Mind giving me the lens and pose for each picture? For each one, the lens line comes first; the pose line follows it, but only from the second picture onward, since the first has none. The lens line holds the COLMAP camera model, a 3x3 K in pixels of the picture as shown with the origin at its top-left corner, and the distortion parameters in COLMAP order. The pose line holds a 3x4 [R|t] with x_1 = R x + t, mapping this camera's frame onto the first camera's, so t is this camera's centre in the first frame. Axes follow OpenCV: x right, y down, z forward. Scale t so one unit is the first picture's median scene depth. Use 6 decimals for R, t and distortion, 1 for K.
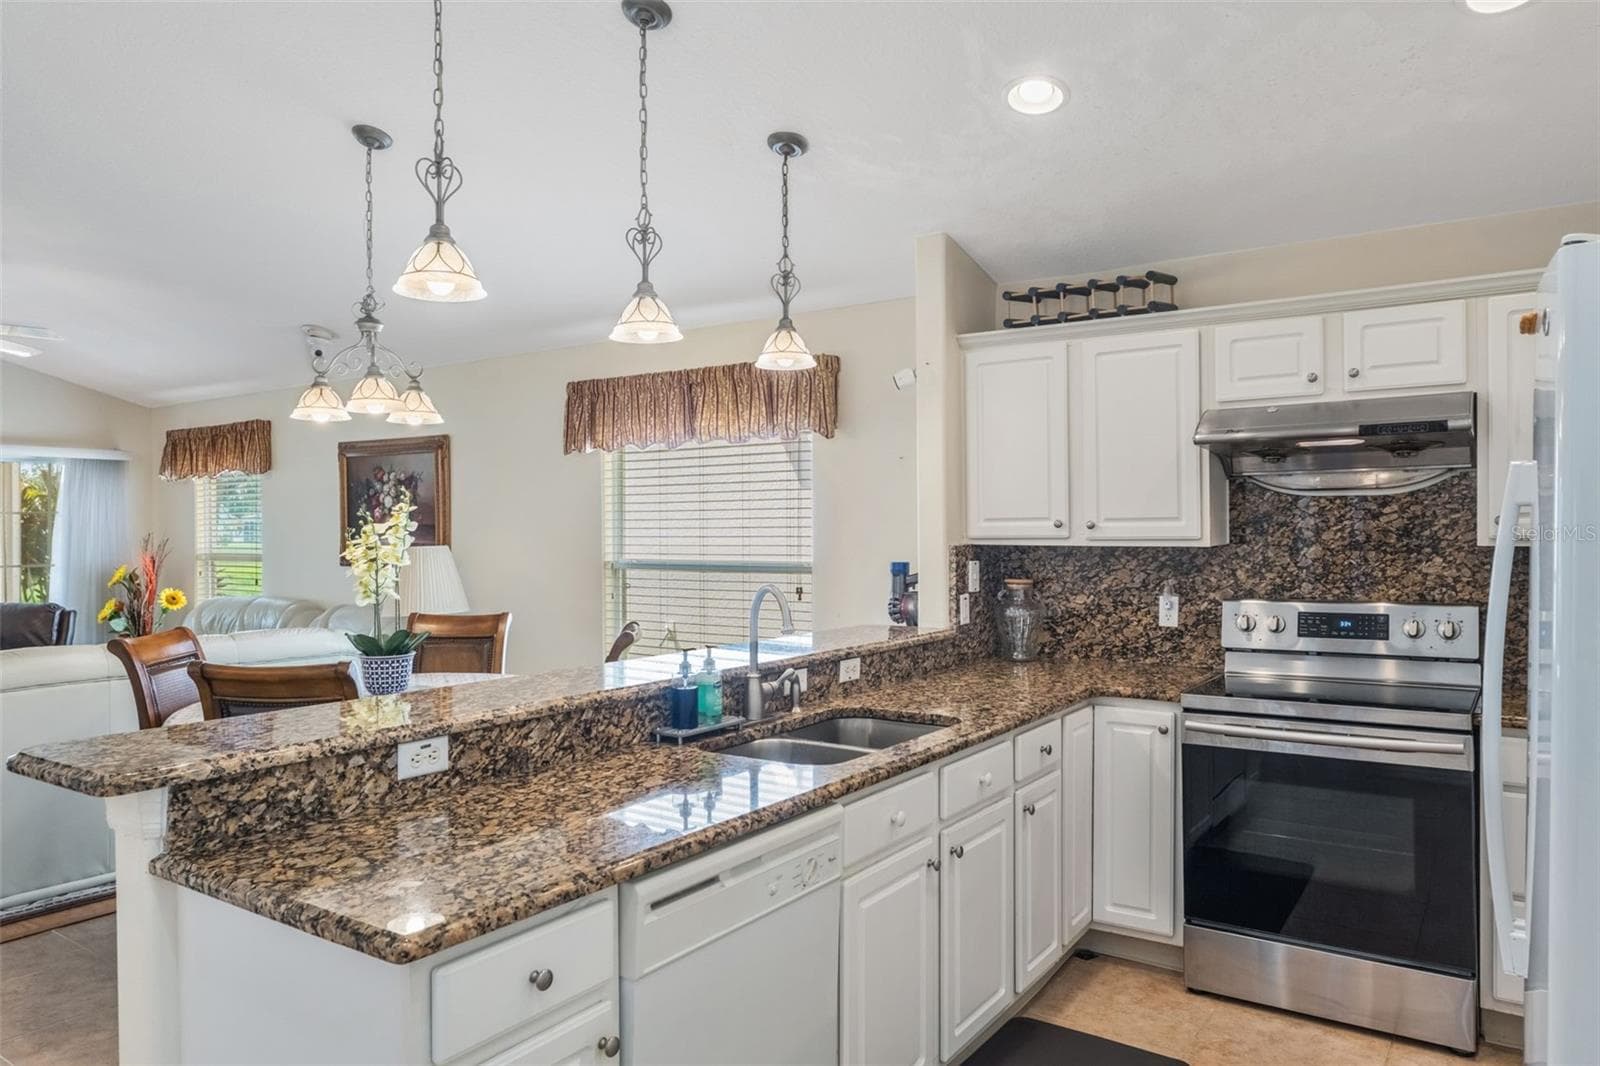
lens RADIAL K [[1060.9, 0, 801.5], [0, 1060.9, 531.8], [0, 0, 1]] dist [-0.005176, 0.001670]
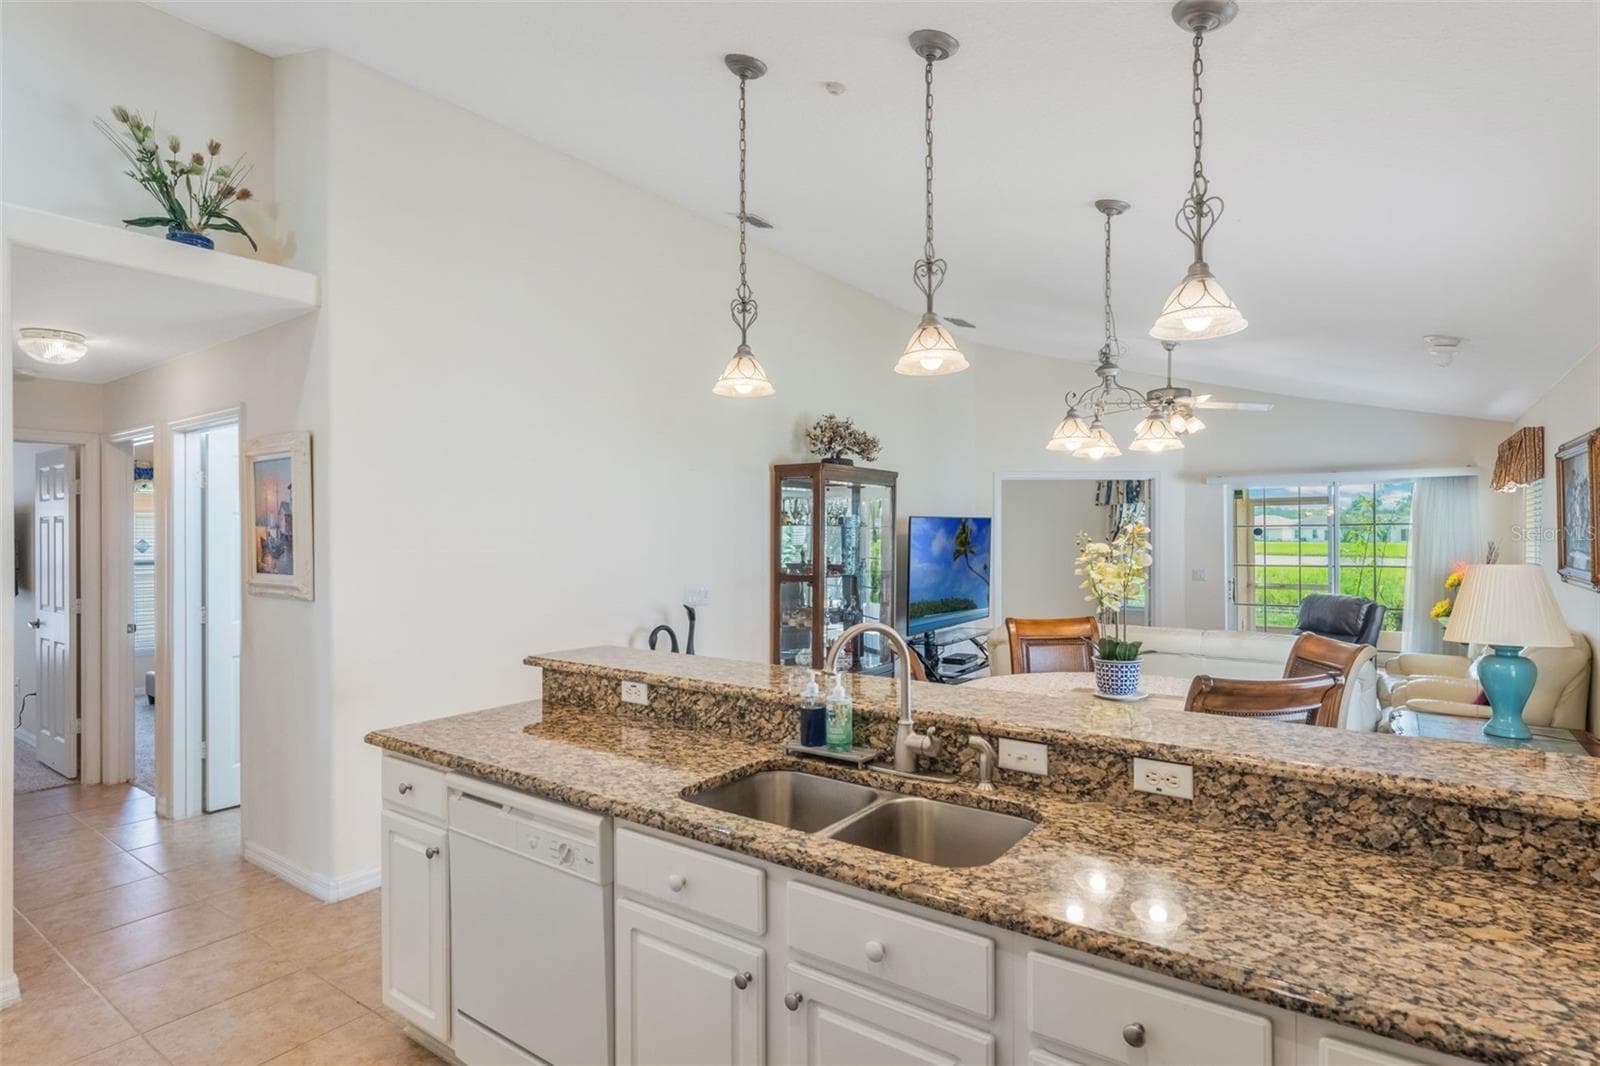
lens RADIAL K [[814.6, 0, 800.3], [0, 814.6, 535.2], [0, 0, 1]] dist [-0.002499, 0.000307]
pose [[-0.024829, 0.002902, -0.999687, 0.804842], [0.002120, 0.999994, 0.002850, -0.031539], [0.999689, -0.002049, -0.024835, 1.148501]]
